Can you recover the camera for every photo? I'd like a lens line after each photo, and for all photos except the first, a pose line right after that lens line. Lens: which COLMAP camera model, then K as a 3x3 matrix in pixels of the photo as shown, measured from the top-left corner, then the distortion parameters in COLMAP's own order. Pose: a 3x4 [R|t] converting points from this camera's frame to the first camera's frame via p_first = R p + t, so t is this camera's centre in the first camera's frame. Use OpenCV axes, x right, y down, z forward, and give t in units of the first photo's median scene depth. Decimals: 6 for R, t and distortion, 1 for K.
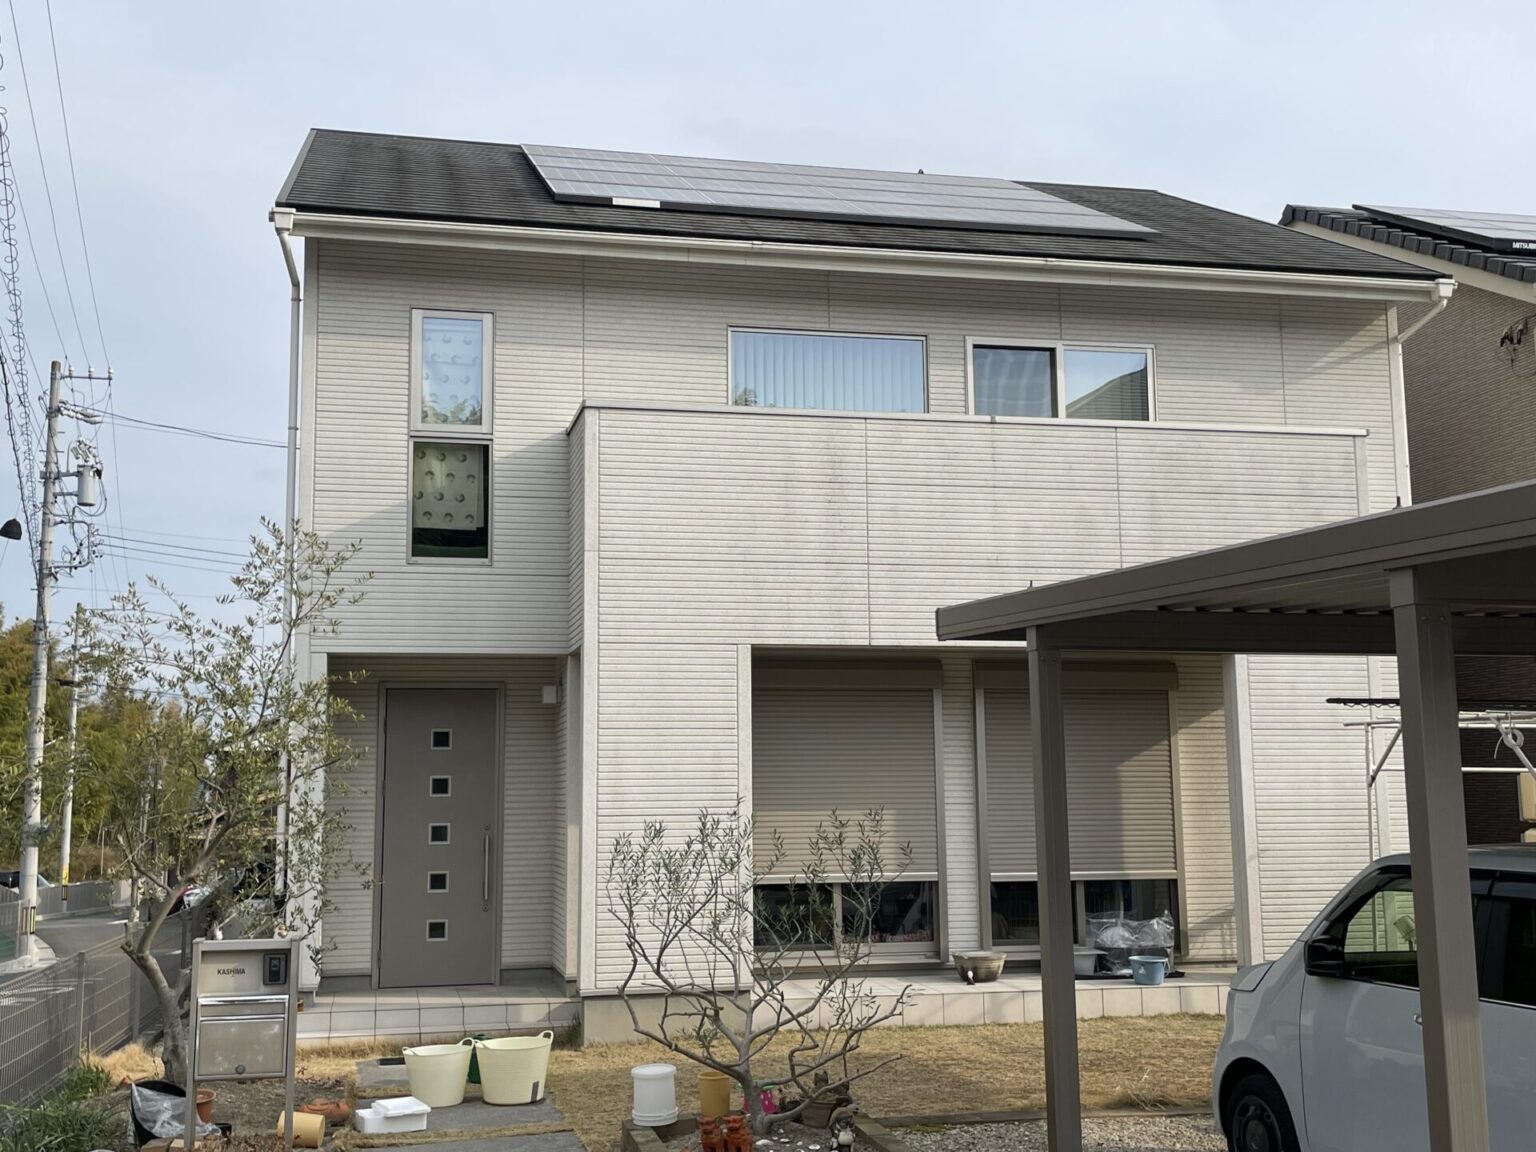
lens RADIAL K [[1628.3, 0, 768.0], [0, 1628.3, 576.0], [0, 0, 1]] dist [0.067902, -0.017493]
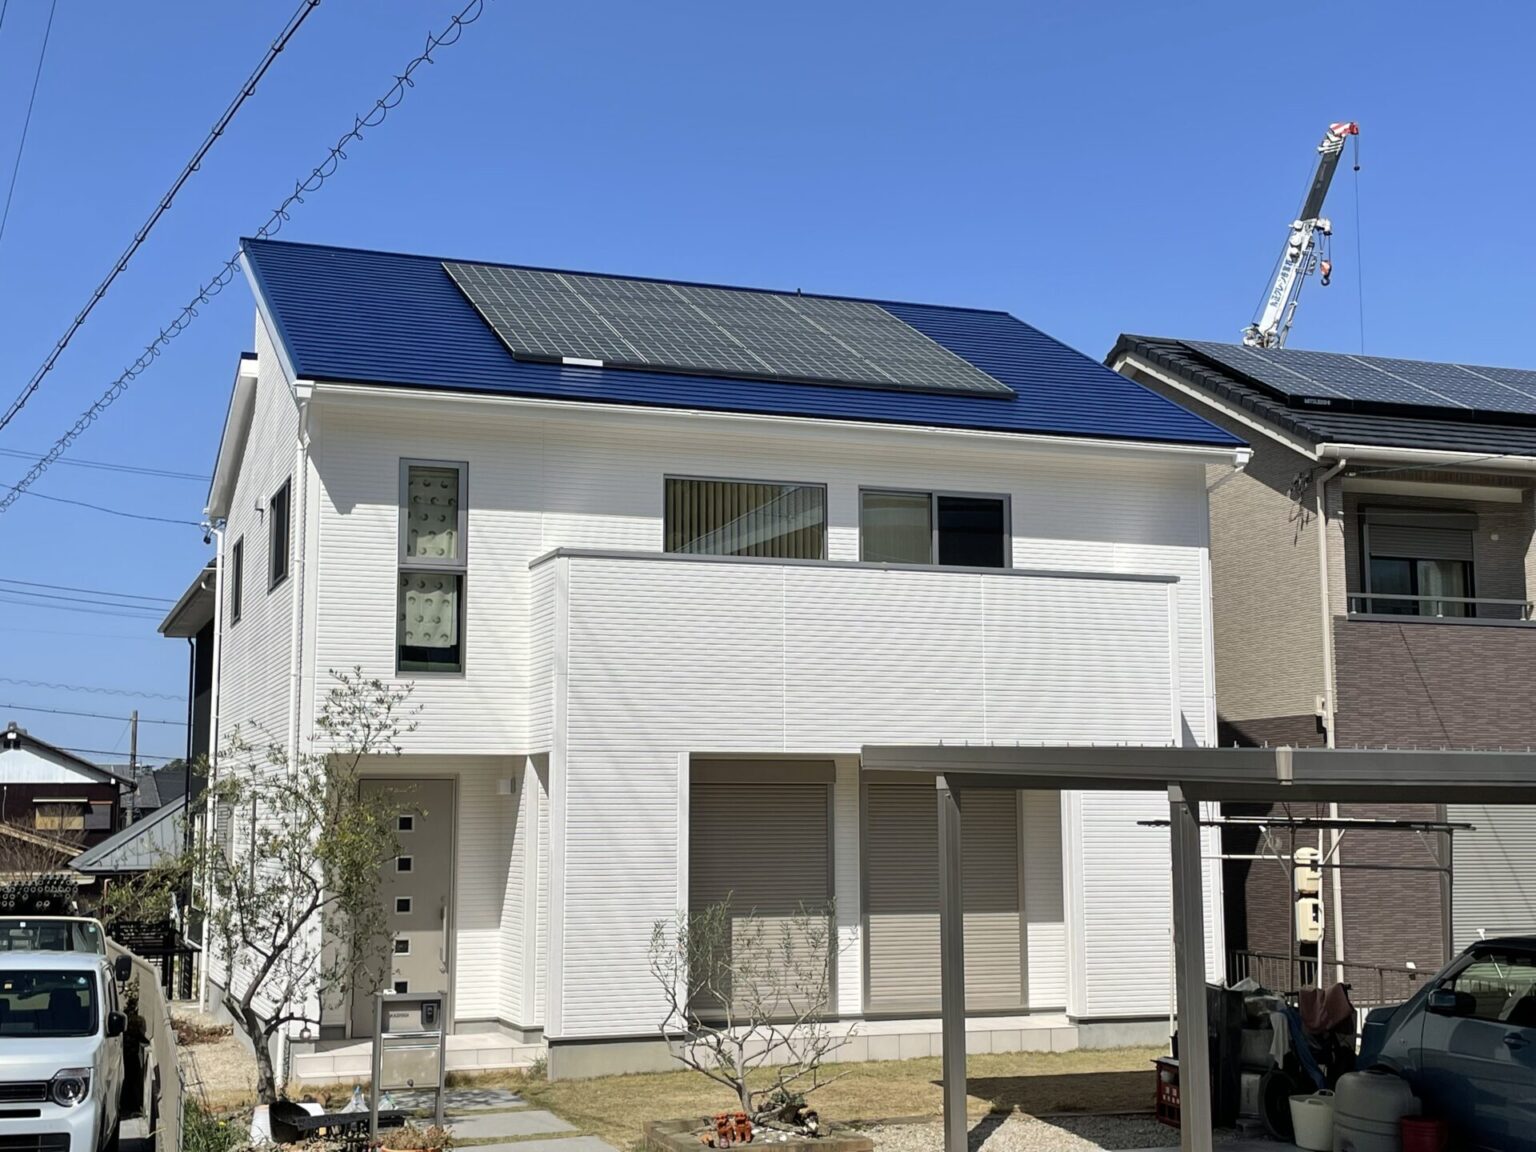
lens RADIAL K [[2020.3, 0, 768.0], [0, 2020.3, 576.0], [0, 0, 1]] dist [0.133948, -0.002948]
pose [[0.990011, 0.024788, 0.138792, -0.156816], [-0.026834, 0.999557, 0.012893, -0.105312], [-0.138411, -0.016489, 0.990238, -0.483301]]
